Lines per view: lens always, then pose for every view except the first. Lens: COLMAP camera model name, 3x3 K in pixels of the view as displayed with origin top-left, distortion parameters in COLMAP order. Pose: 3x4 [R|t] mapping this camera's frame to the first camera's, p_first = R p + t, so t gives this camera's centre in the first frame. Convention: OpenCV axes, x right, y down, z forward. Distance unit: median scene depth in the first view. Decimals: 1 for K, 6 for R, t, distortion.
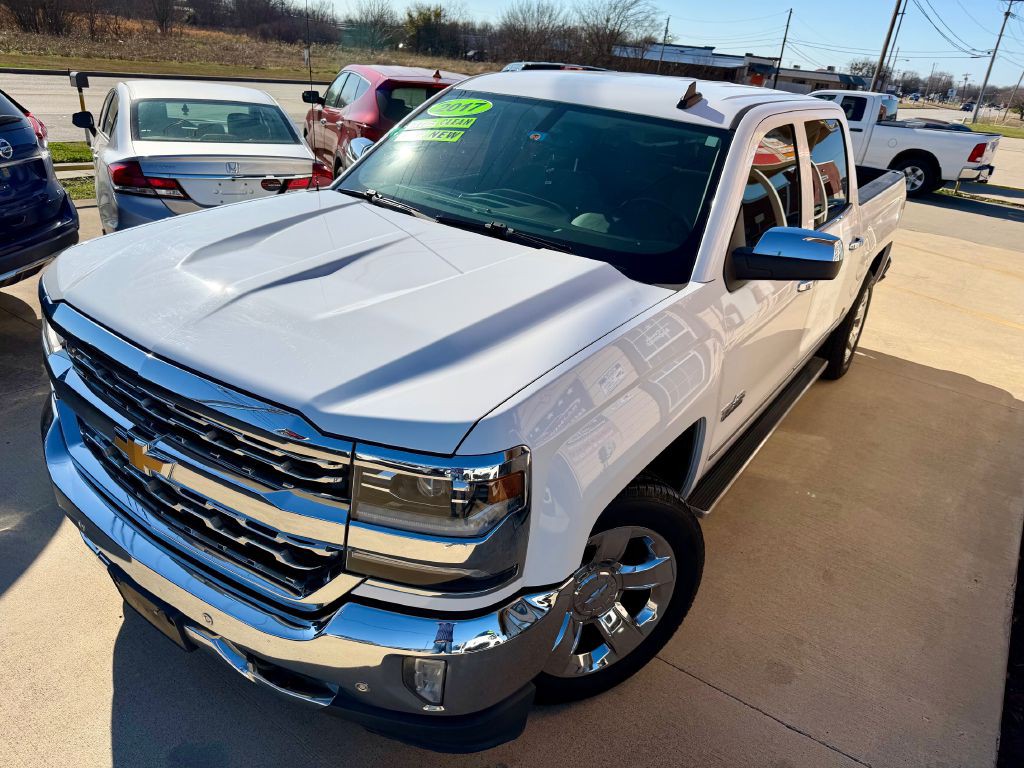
lens RADIAL K [[727.2, 0, 512.6], [0, 727.2, 388.2], [0, 0, 1]] dist [0.019695, -0.022467]
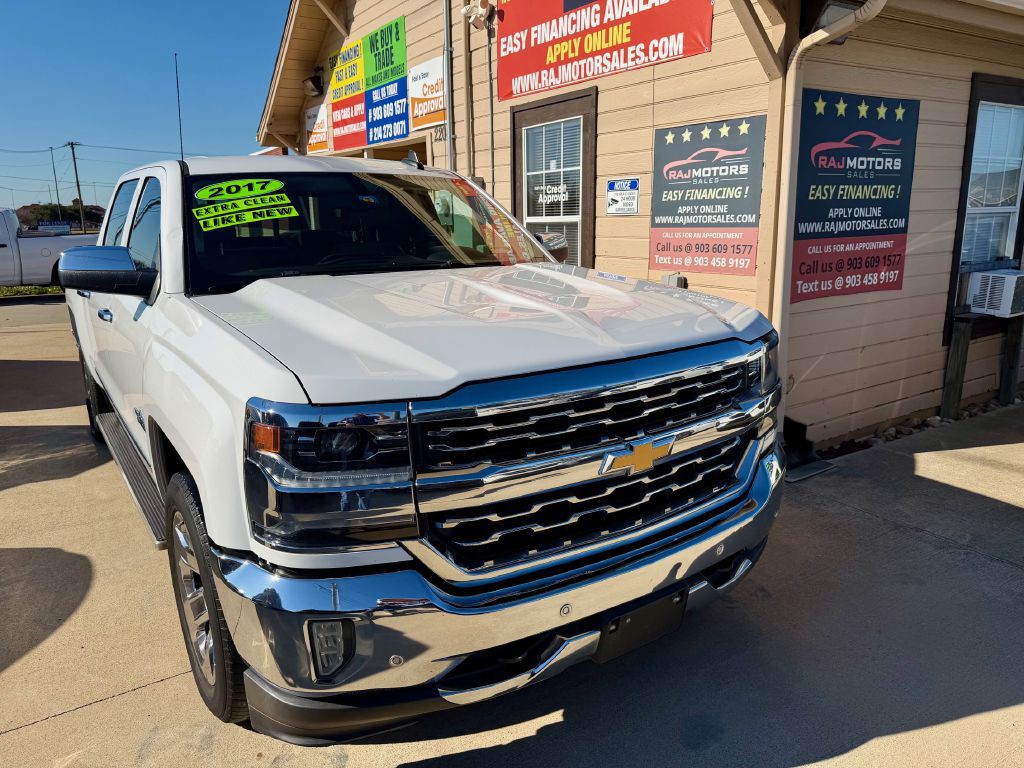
lens RADIAL K [[727.2, 0, 511.2], [0, 727.2, 394.5], [0, 0, 1]] dist [0.019695, -0.022467]
pose [[0.368271, -0.318349, 0.873516, -0.849422], [0.435430, 0.889193, 0.140487, -0.128401], [-0.821449, 0.328618, 0.466082, 0.360302]]
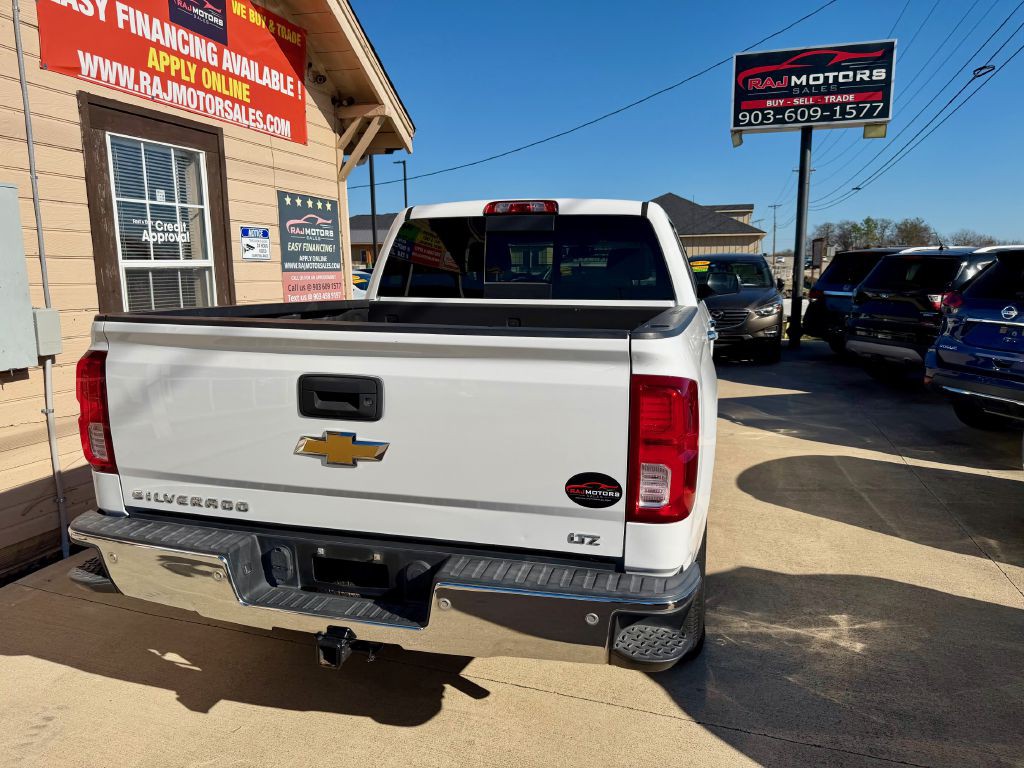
lens RADIAL K [[727.2, 0, 519.8], [0, 727.2, 390.6], [0, 0, 1]] dist [0.019695, -0.022467]
pose [[-0.939313, -0.037581, -0.340997, 0.784801], [-0.221007, 0.826527, 0.517696, -0.920102], [0.262388, 0.561641, -0.784673, 2.459916]]
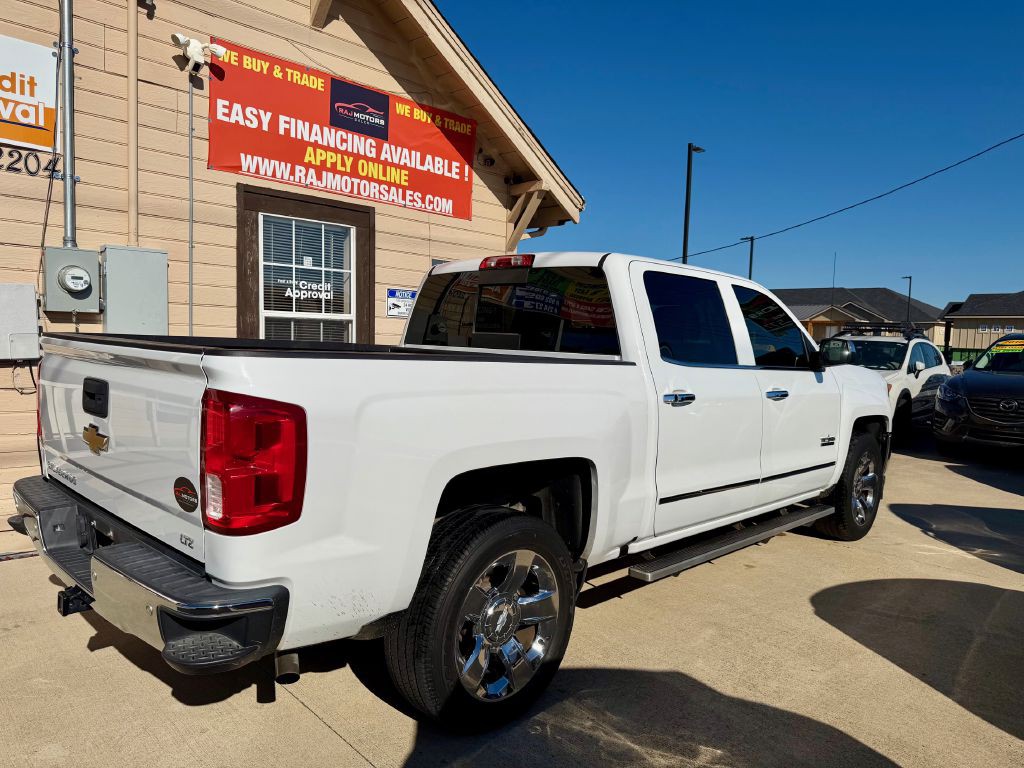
lens RADIAL K [[727.2, 0, 511.6], [0, 727.2, 393.5], [0, 0, 1]] dist [0.019695, -0.022467]
pose [[-0.976588, -0.140768, 0.162666, 0.150130], [-0.041379, 0.864975, 0.500106, -0.971852], [-0.211101, 0.481666, -0.850549, 2.502297]]
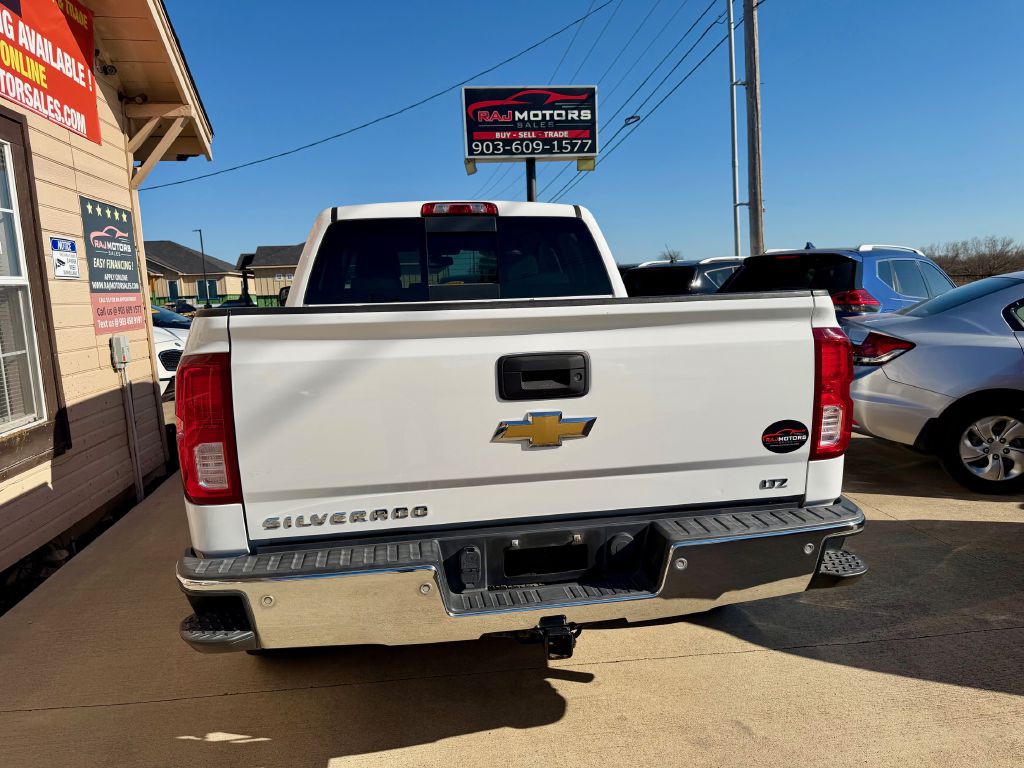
lens RADIAL K [[727.2, 0, 516.6], [0, 727.2, 391.0], [0, 0, 1]] dist [0.019695, -0.022467]
pose [[-0.717403, 0.026280, -0.696162, 1.157624], [-0.324095, 0.871978, 0.366901, -0.759487], [0.616681, 0.488838, -0.617043, 2.295308]]
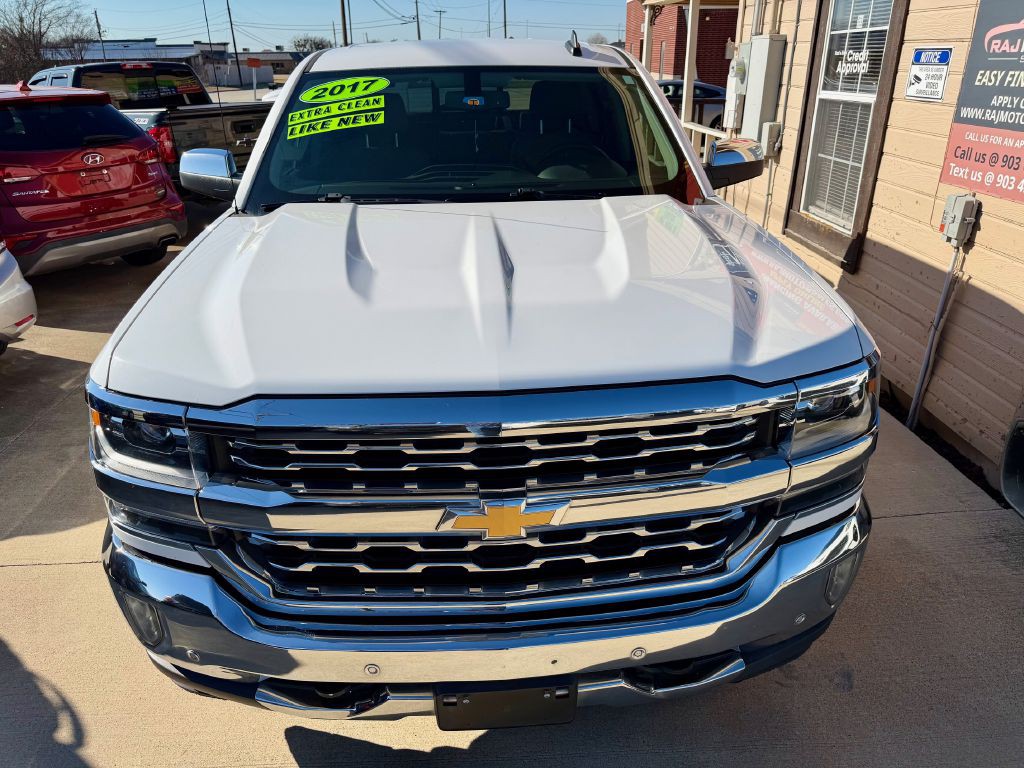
lens RADIAL K [[727.2, 0, 512.0], [0, 727.2, 388.9], [0, 0, 1]] dist [0.019695, -0.022467]
pose [[0.779650, -0.351231, 0.518443, -0.501348], [0.341698, 0.932396, 0.117817, -0.079494], [-0.524775, 0.085295, 0.846957, 0.172032]]
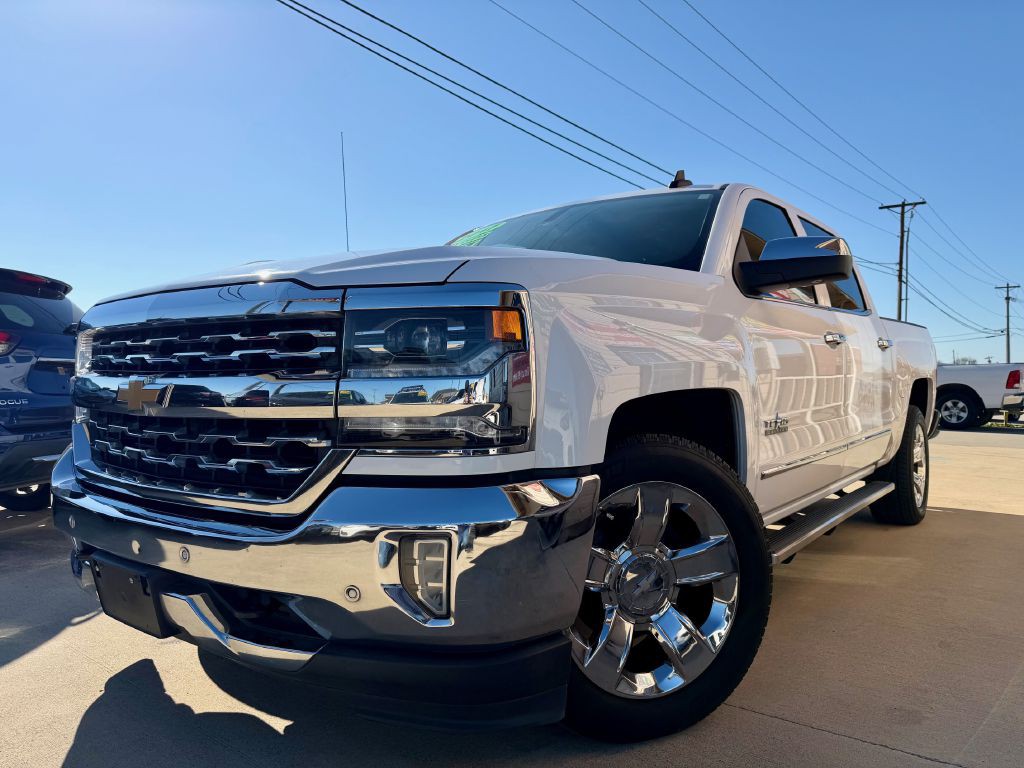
lens RADIAL K [[727.2, 0, 512.8], [0, 727.2, 387.8], [0, 0, 1]] dist [0.019695, -0.022467]
pose [[0.993989, -0.091958, -0.059410, 0.024691], [0.059343, 0.908578, -0.413479, 0.295005], [0.092002, 0.407468, 0.908573, 0.090816]]
